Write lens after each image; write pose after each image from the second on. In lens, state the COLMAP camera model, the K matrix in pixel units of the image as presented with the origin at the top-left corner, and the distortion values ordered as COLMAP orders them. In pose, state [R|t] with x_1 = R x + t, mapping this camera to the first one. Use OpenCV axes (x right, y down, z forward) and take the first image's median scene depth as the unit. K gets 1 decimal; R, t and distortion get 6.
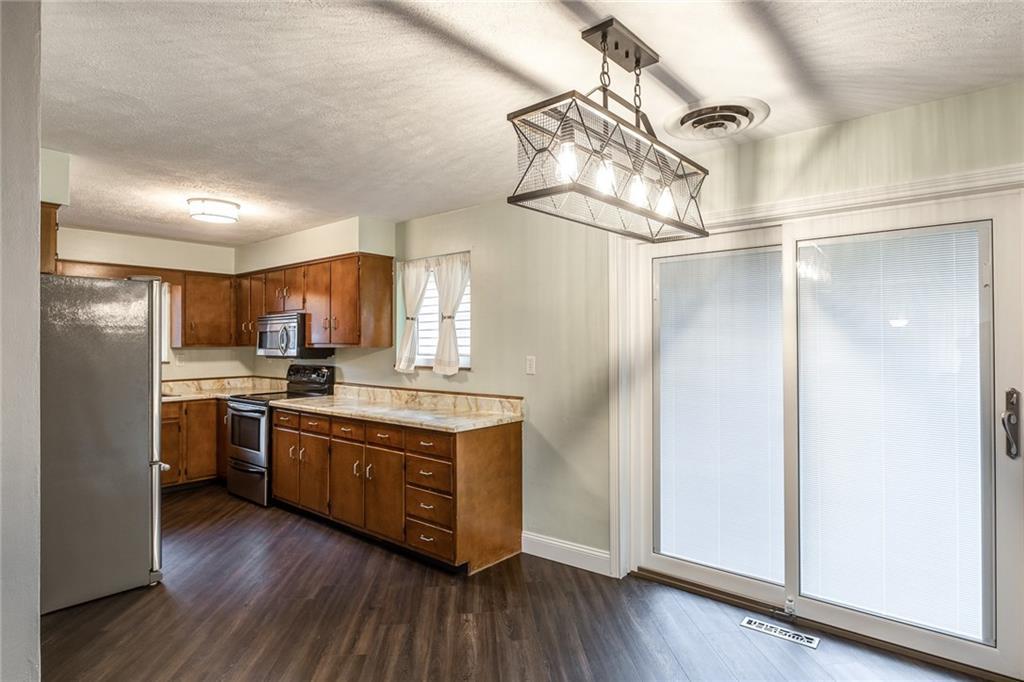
lens RADIAL K [[555.2, 0, 512.8], [0, 555.2, 339.6], [0, 0, 1]] dist [0.000494, 0.000004]
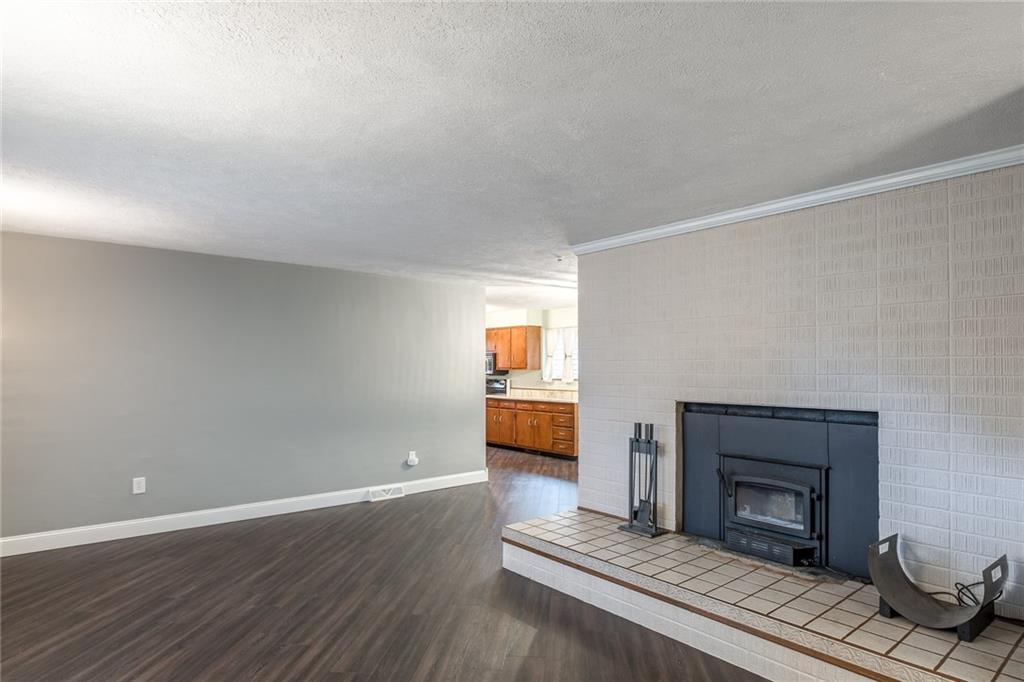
lens RADIAL K [[567.7, 0, 515.1], [0, 567.7, 344.5], [0, 0, 1]] dist [-0.000903, -0.000045]
pose [[0.986012, 0.001709, -0.166663, 0.045934], [-0.007048, 0.999481, -0.031449, -0.014154], [0.166523, 0.032183, 0.985512, -1.171060]]
